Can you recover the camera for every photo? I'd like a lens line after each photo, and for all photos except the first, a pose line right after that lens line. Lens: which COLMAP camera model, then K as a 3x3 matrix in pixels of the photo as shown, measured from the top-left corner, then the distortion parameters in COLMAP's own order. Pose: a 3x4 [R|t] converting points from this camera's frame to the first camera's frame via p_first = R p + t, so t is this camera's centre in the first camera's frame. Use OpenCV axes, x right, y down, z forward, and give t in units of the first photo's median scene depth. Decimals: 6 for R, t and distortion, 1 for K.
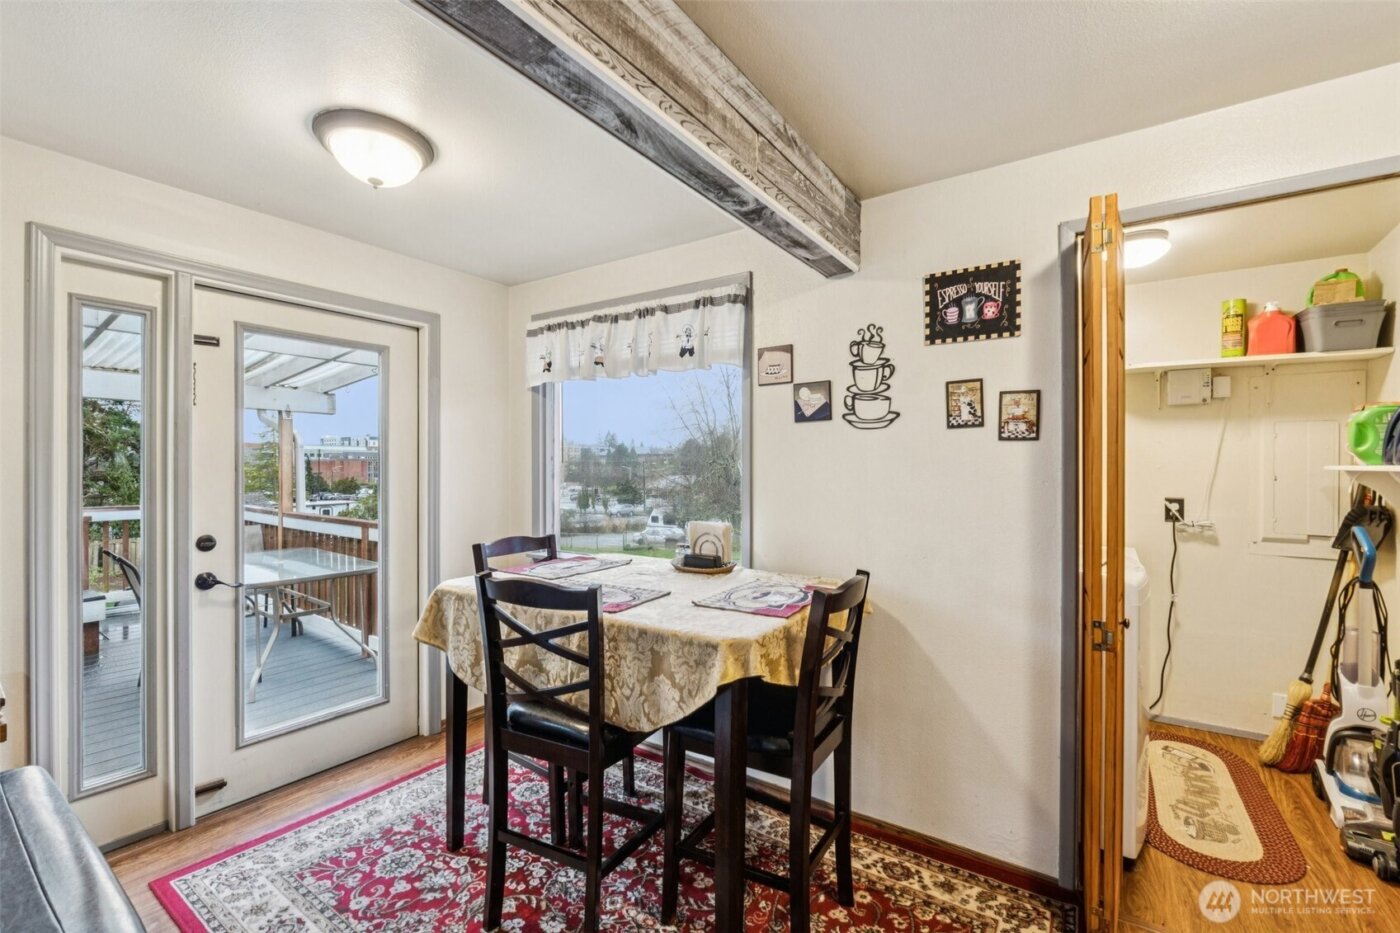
lens RADIAL K [[582.5, 0, 704.1], [0, 582.5, 463.3], [0, 0, 1]] dist [-0.008225, -0.000228]
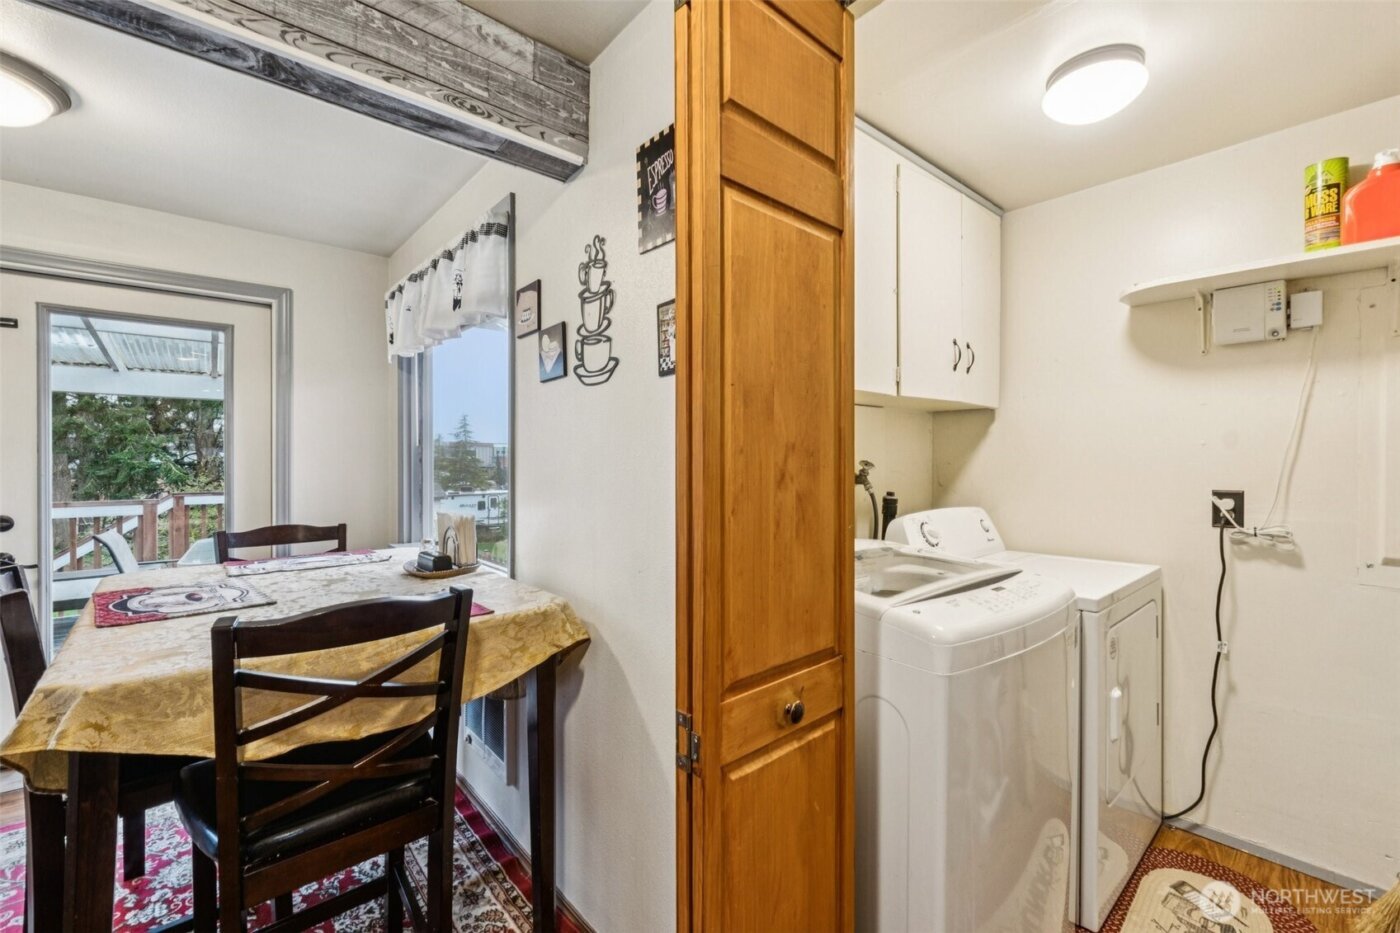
lens RADIAL K [[570.1, 0, 704.5], [0, 570.1, 461.2], [0, 0, 1]] dist [-0.008723, 0.000129]
pose [[0.968904, -0.002406, -0.247425, 0.544198], [0.004392, 0.999962, 0.007475, 0.027128], [0.247398, -0.008329, 0.968878, 0.338051]]
